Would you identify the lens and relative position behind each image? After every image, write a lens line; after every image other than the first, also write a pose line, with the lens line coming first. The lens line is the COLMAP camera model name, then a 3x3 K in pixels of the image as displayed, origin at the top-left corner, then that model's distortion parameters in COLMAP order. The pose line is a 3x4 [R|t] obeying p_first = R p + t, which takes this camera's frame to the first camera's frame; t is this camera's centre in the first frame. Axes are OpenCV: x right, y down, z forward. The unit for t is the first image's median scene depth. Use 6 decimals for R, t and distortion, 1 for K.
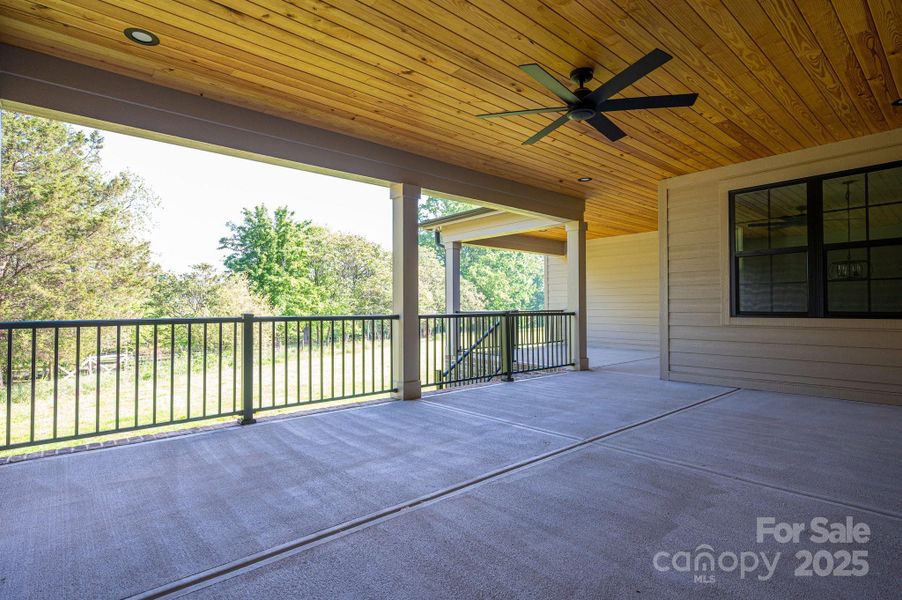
lens RADIAL K [[435.7, 0, 454.5], [0, 435.7, 297.6], [0, 0, 1]] dist [0.001464, 0.000237]
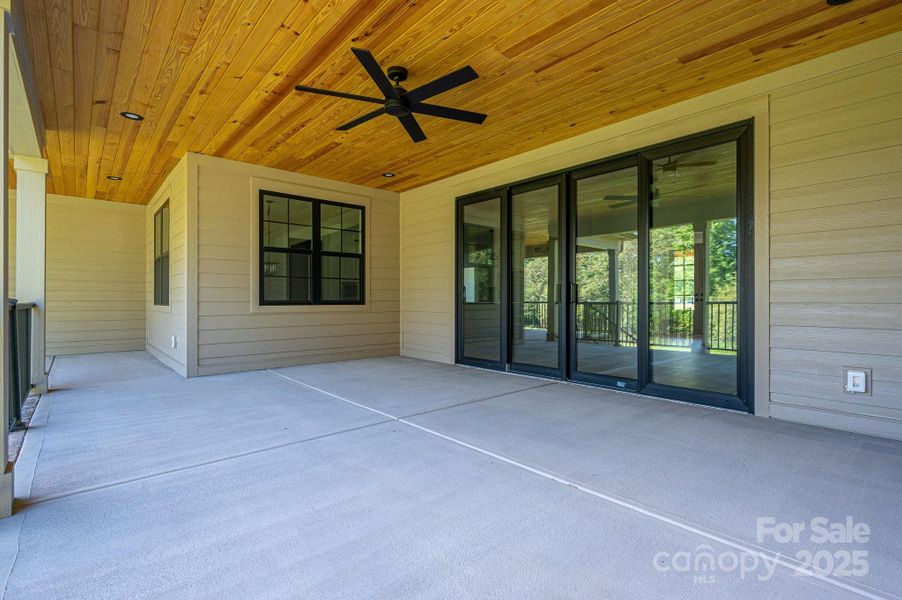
lens RADIAL K [[435.7, 0, 454.5], [0, 435.7, 297.6], [0, 0, 1]] dist [0.001464, 0.000237]
pose [[-0.003571, 0.004565, 0.999983, -0.458807], [-0.025808, 0.999656, -0.004656, 0.017095], [-0.999661, -0.025824, -0.003452, 0.519322]]
